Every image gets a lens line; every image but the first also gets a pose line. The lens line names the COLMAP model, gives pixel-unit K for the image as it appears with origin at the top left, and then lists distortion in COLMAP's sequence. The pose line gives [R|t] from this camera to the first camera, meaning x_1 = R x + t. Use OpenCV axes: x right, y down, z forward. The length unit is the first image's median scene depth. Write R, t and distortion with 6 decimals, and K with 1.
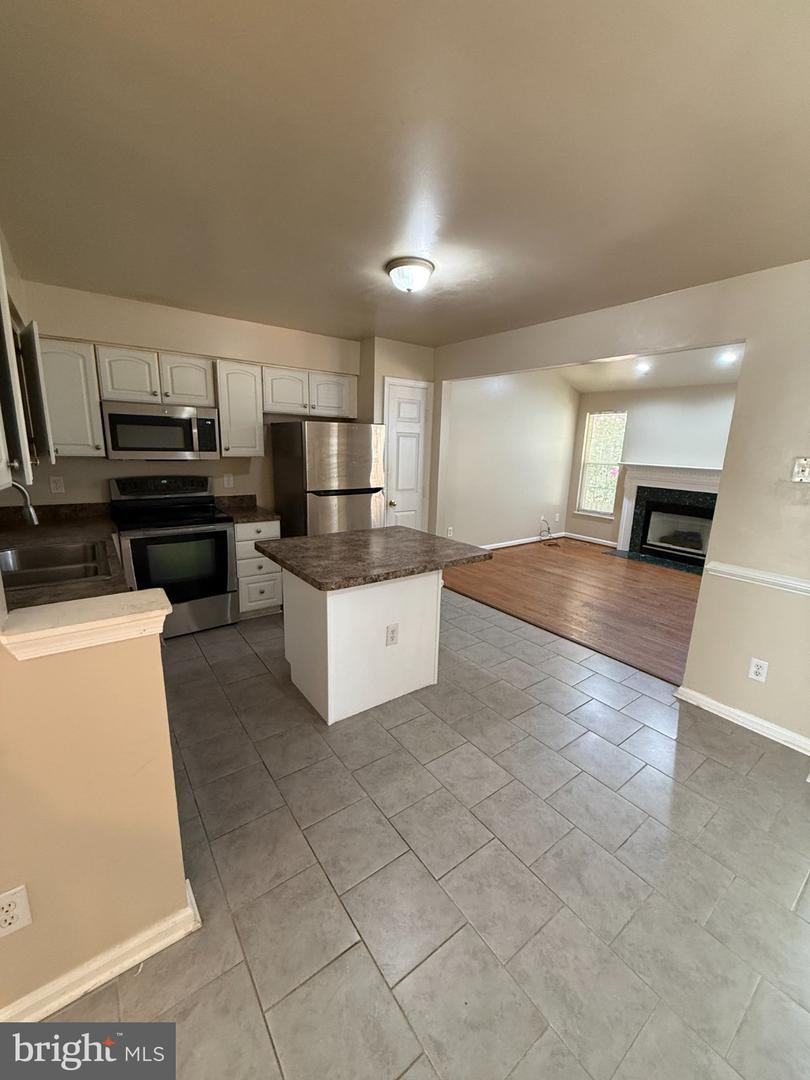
lens RADIAL K [[429.3, 0, 403.3], [0, 429.3, 537.6], [0, 0, 1]] dist [-0.000700, 0.000306]
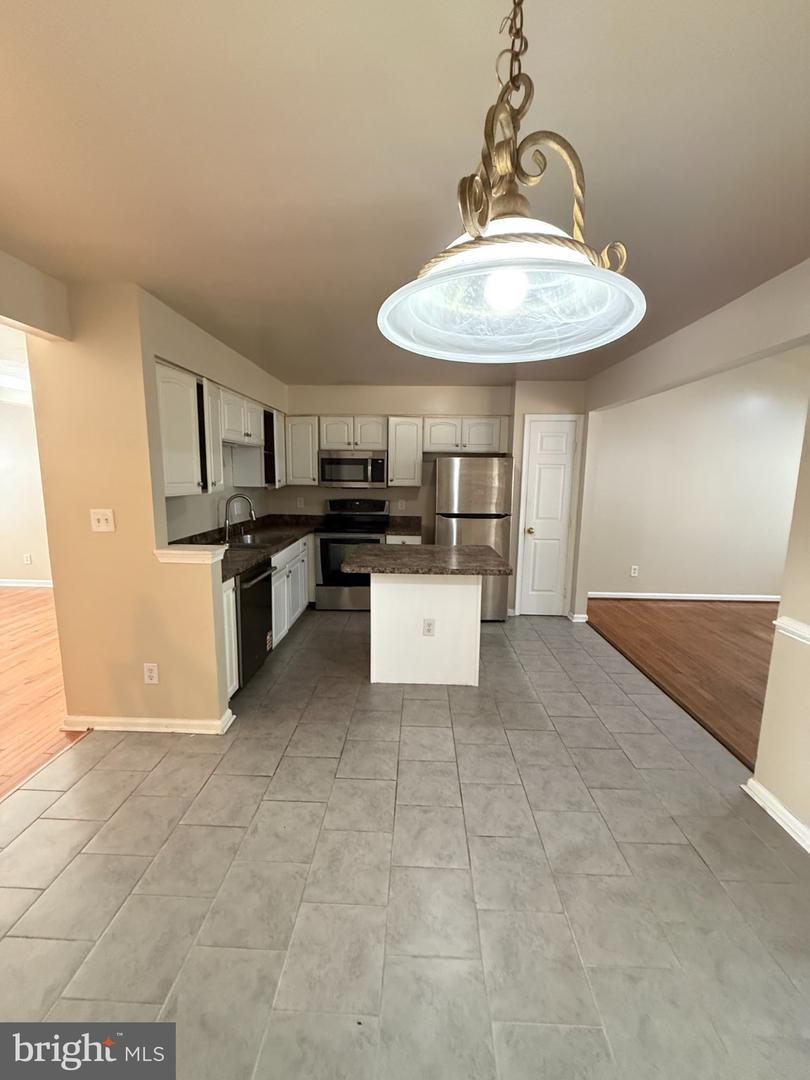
lens RADIAL K [[429.3, 0, 403.3], [0, 429.3, 537.6], [0, 0, 1]] dist [-0.000700, 0.000306]
pose [[0.784187, 0.073507, -0.616156, 0.483419], [-0.123548, 0.991574, -0.038947, 0.021839], [0.608101, 0.106667, 0.786661, -0.023205]]
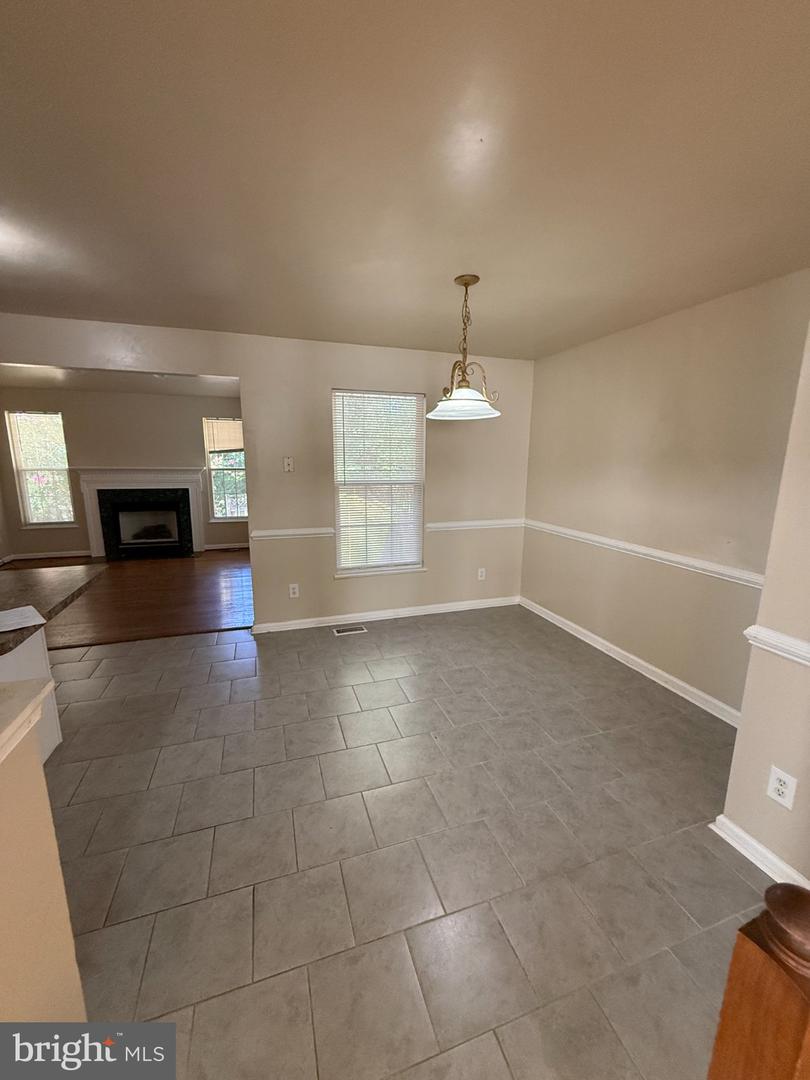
lens RADIAL K [[429.3, 0, 403.3], [0, 429.3, 537.6], [0, 0, 1]] dist [-0.000700, 0.000306]
pose [[0.307334, -0.205719, 0.929099, -0.342704], [0.205683, 0.967634, 0.146215, -0.022378], [-0.929107, 0.146163, 0.339700, 0.038081]]
